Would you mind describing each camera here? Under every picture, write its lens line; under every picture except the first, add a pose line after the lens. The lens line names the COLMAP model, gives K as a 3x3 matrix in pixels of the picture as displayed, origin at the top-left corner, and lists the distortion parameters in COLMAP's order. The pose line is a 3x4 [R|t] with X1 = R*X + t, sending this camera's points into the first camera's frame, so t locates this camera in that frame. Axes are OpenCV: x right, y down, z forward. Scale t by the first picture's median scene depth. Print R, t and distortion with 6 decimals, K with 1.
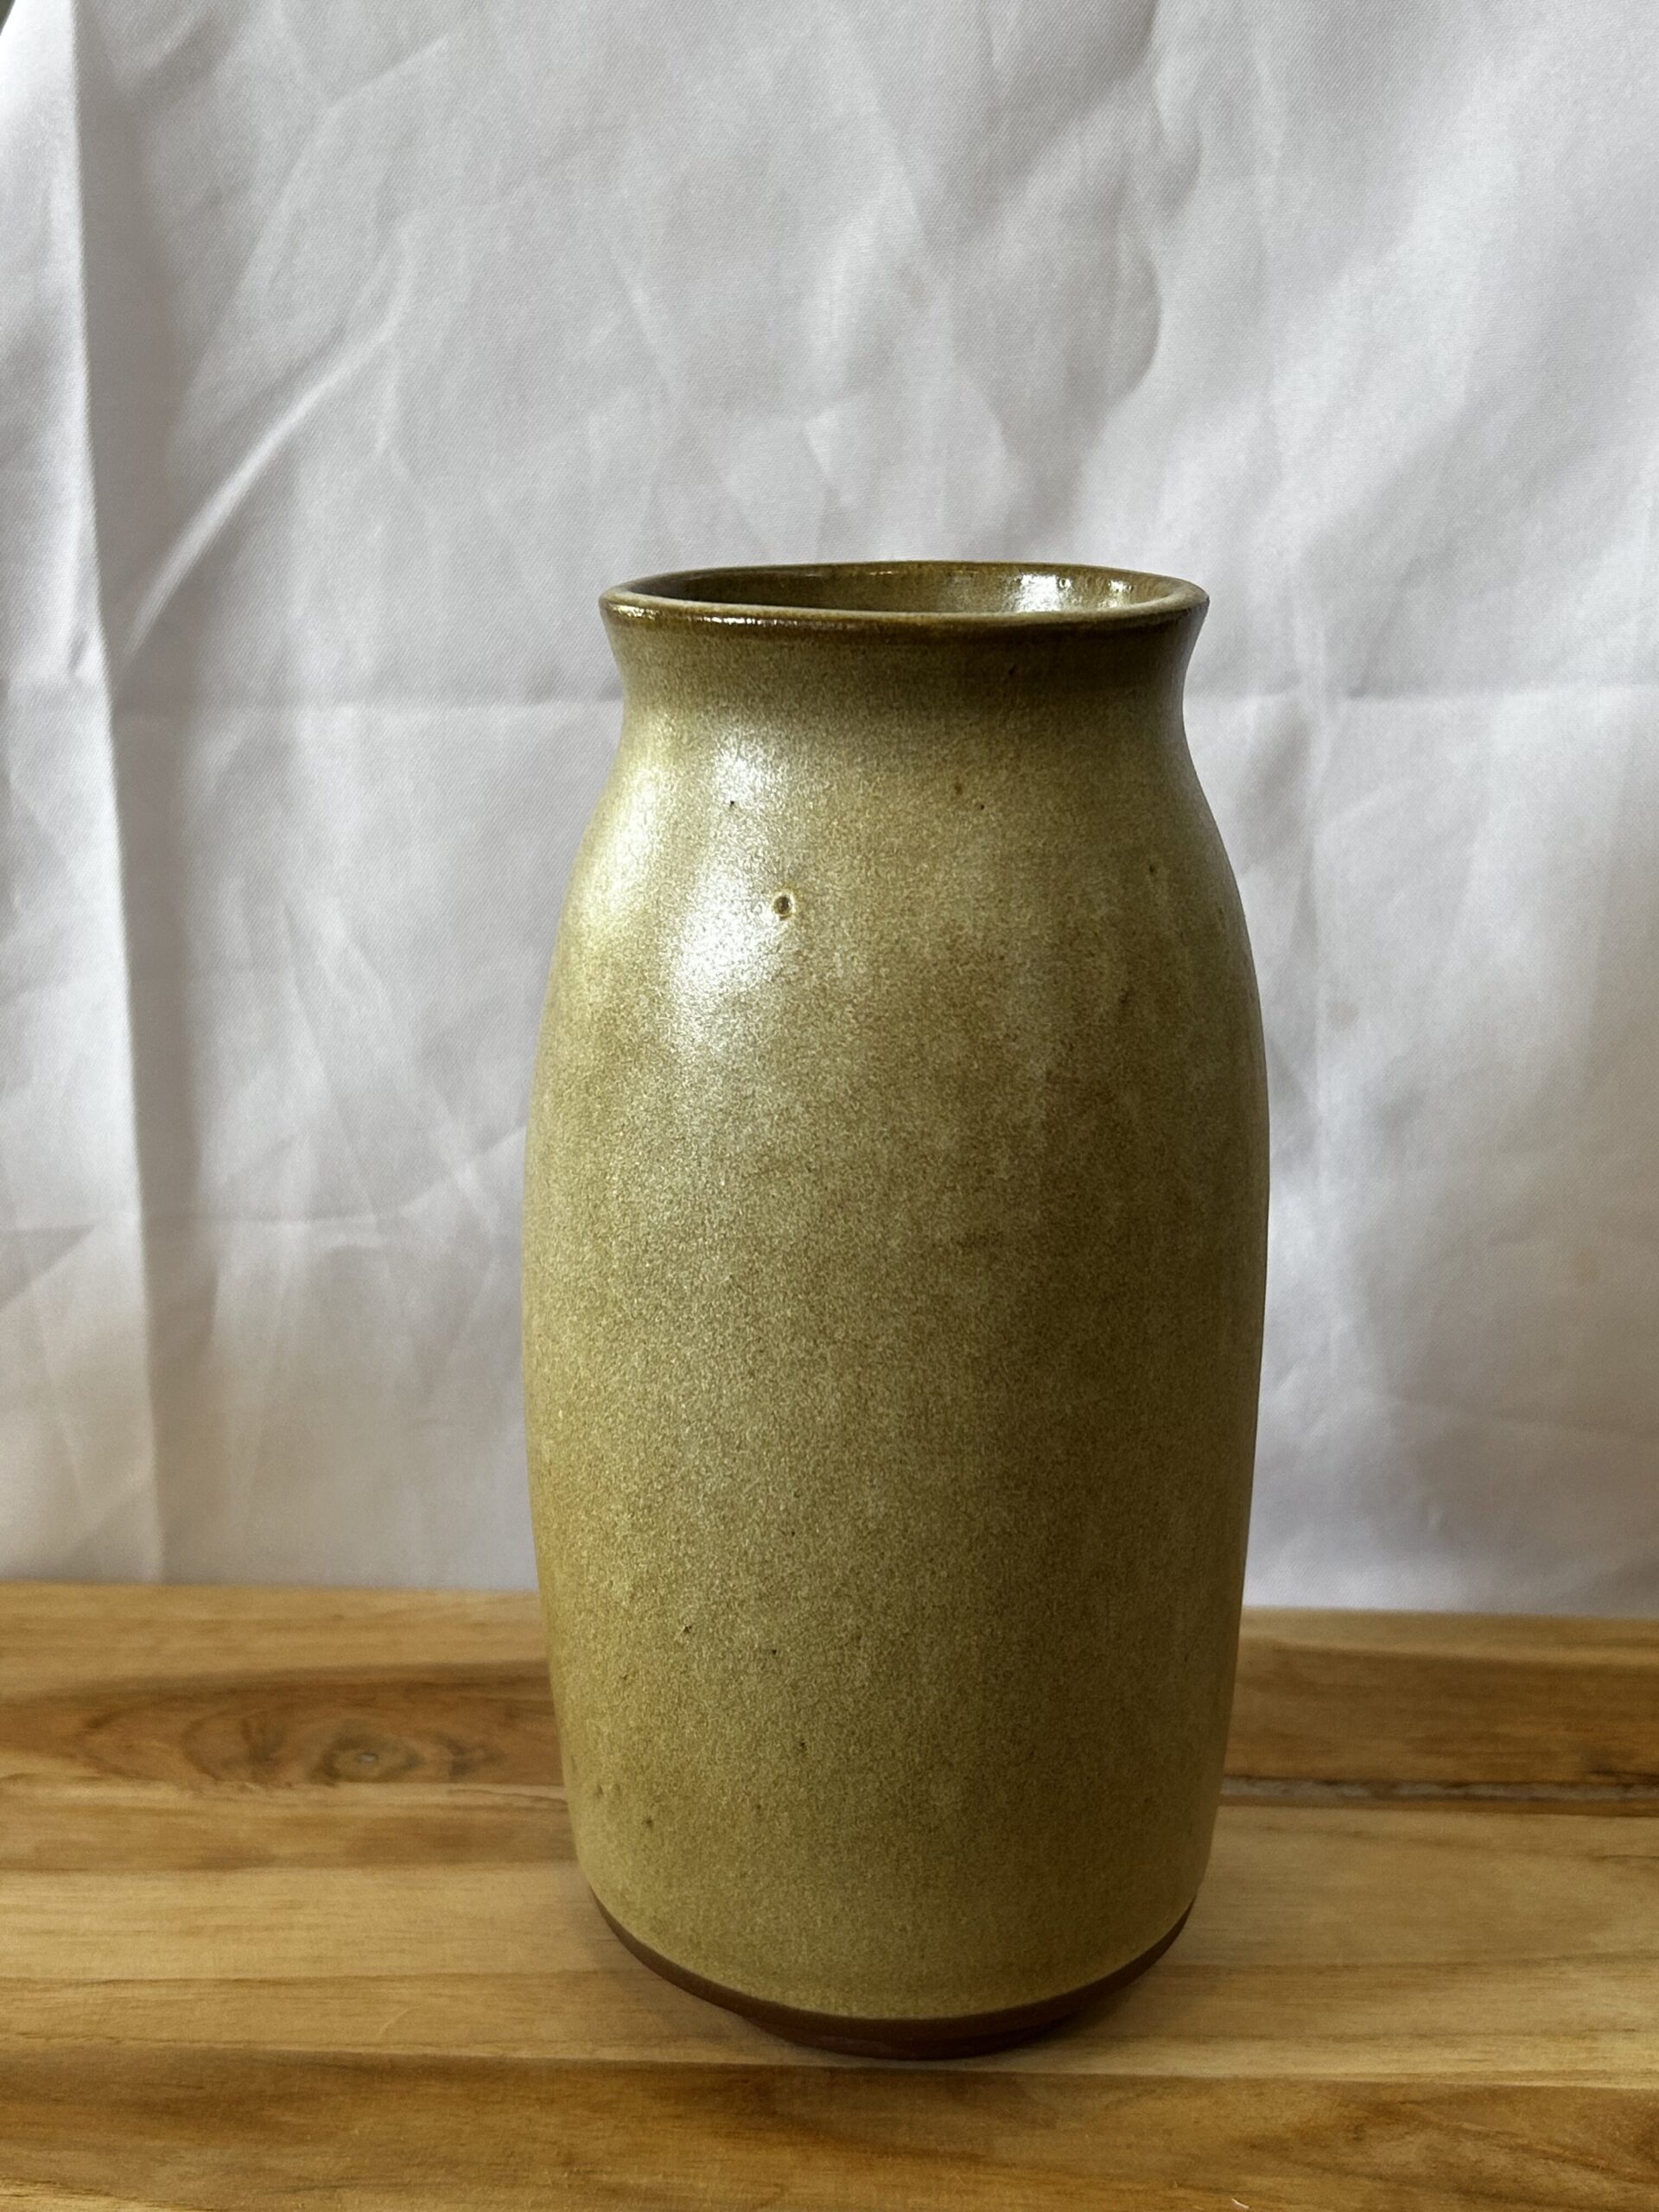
lens RADIAL K [[2740.8, 0, 838.3], [0, 2740.8, 1076.4], [0, 0, 1]] dist [-0.030485, 0.000000]
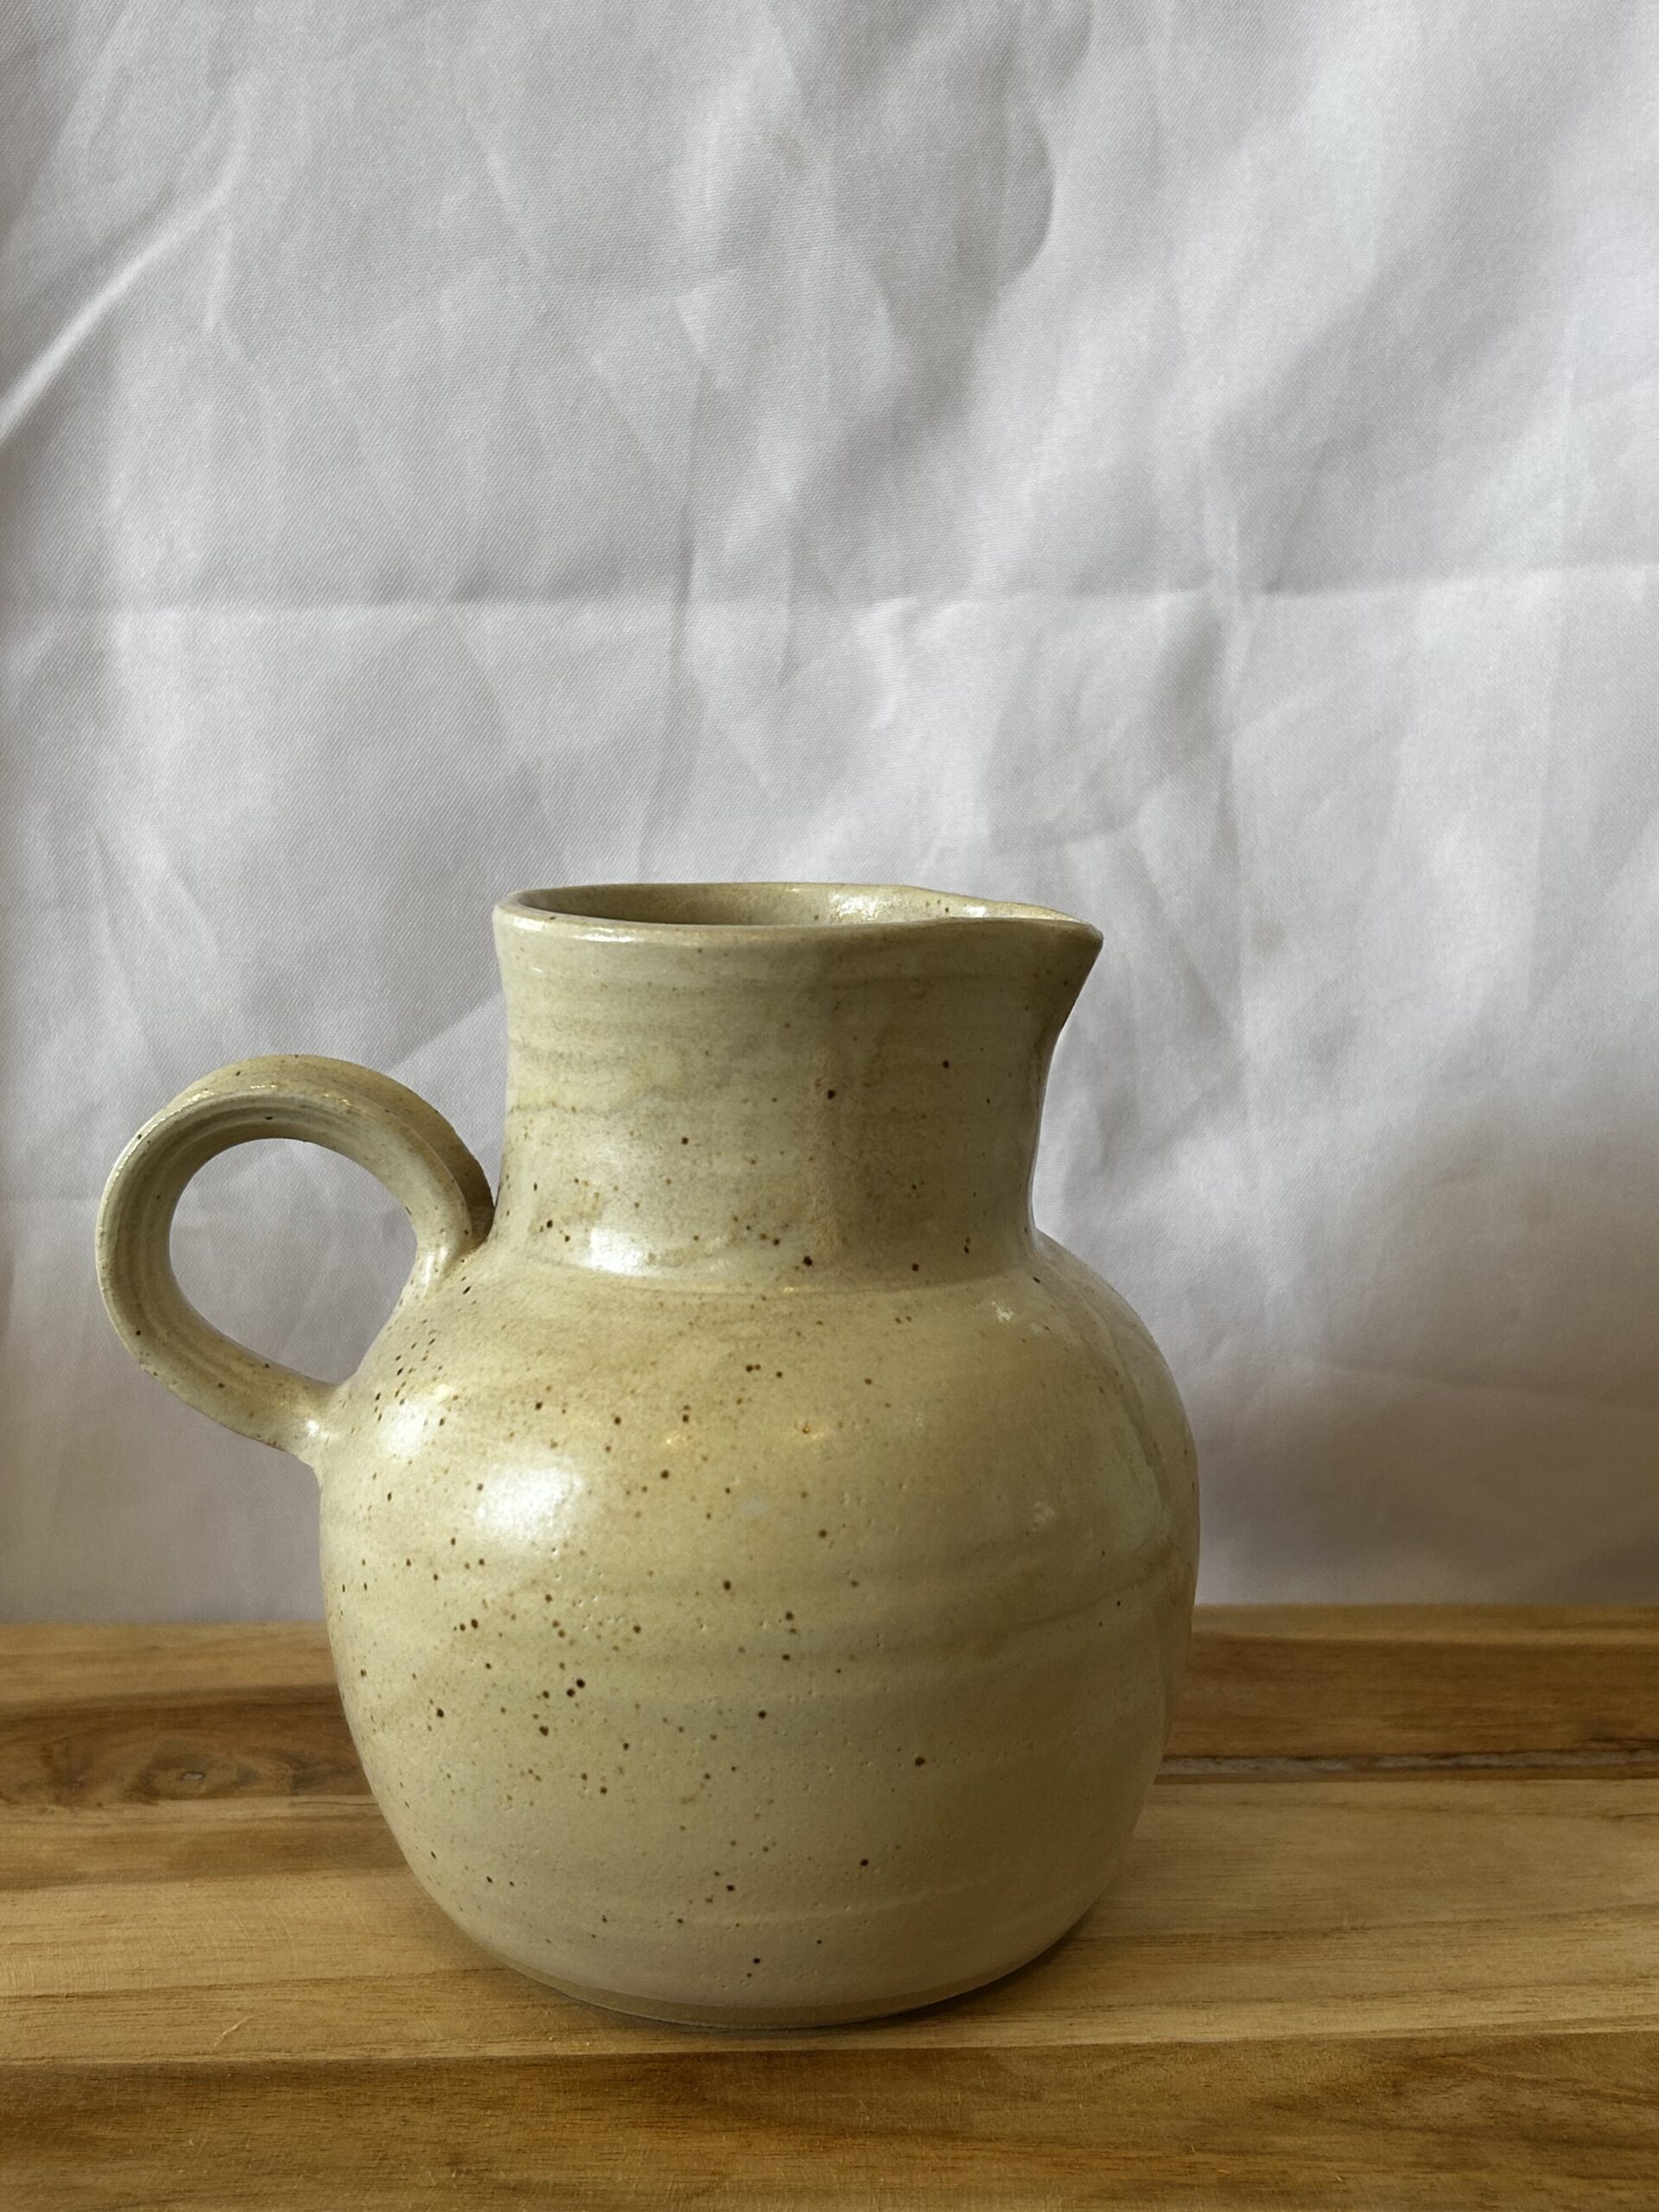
lens RADIAL K [[2740.8, 0, 880.6], [0, 2740.8, 1069.1], [0, 0, 1]] dist [-0.030485, 0.000000]
pose [[0.995532, -0.014841, 0.093254, -0.034574], [0.026081, 0.992371, -0.120500, 0.138423], [-0.090754, 0.122394, 0.988324, 0.112726]]
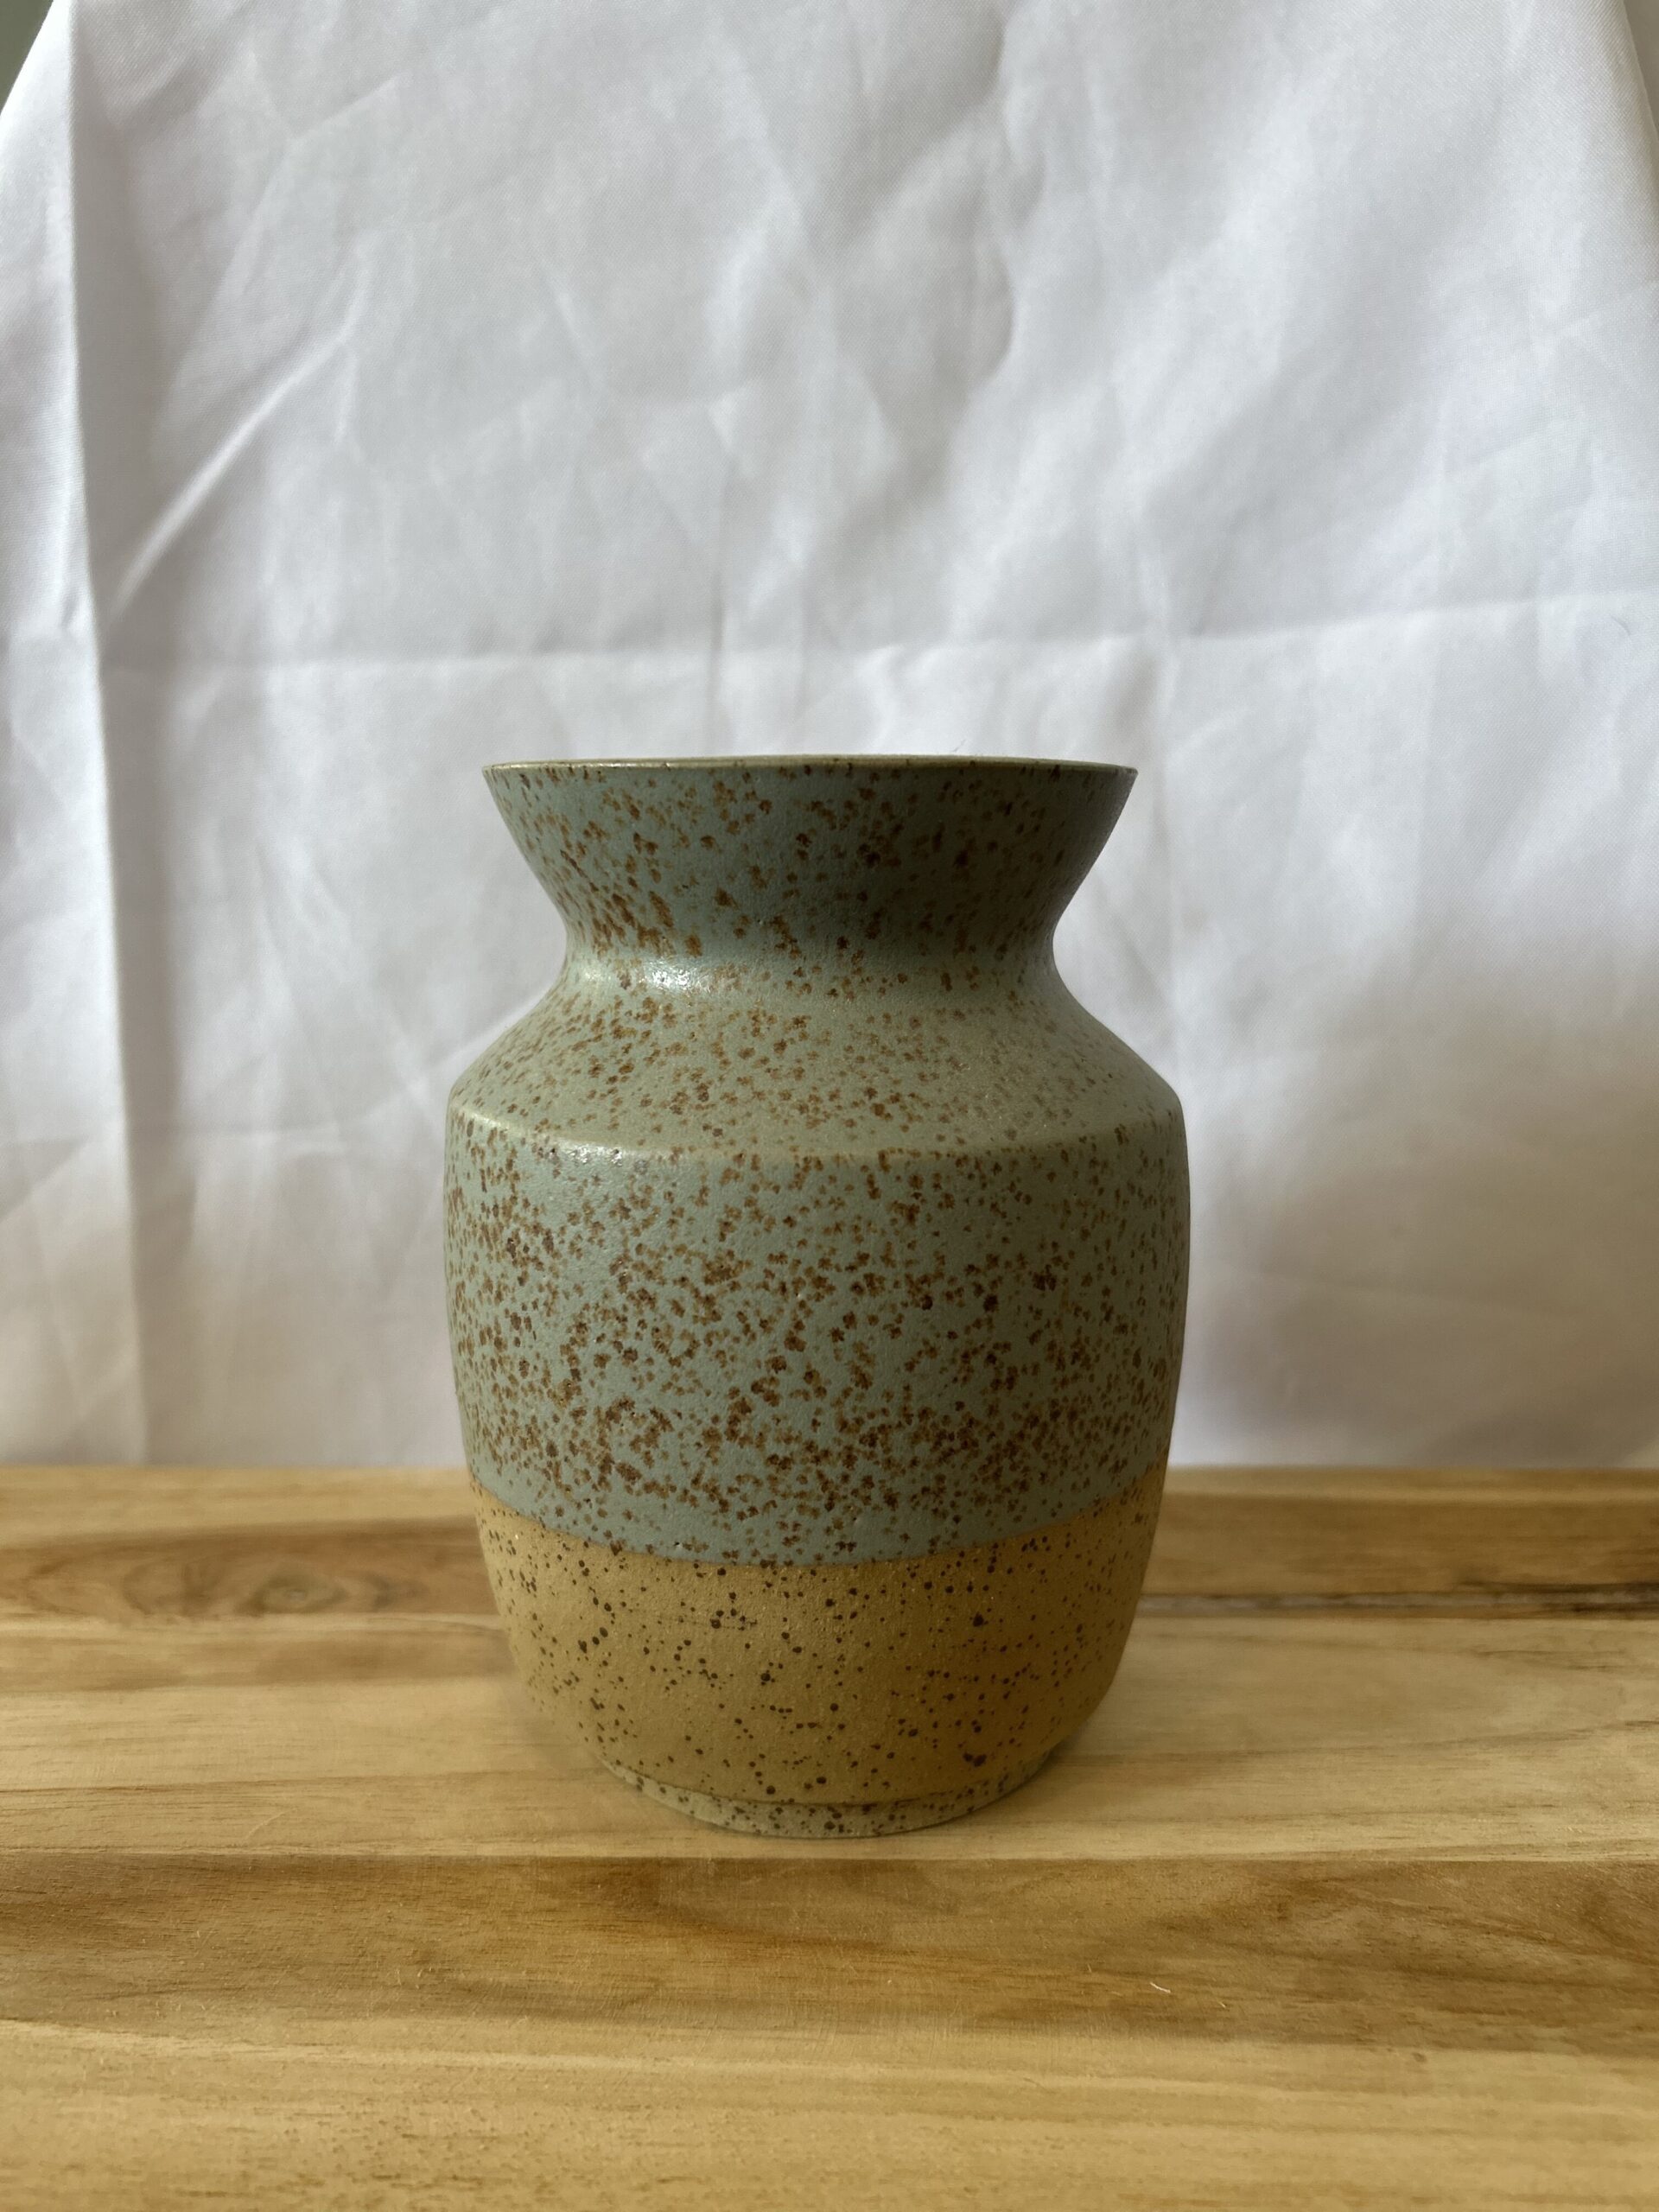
lens RADIAL K [[1818.9, 0, 846.0], [0, 1818.9, 1102.3], [0, 0, 1]] dist [-0.068630, 0.073207]
pose [[0.999705, -0.015876, 0.018388, 0.027987], [0.017934, 0.992876, -0.117794, 0.147122], [-0.016387, 0.118089, 0.992868, 0.289959]]
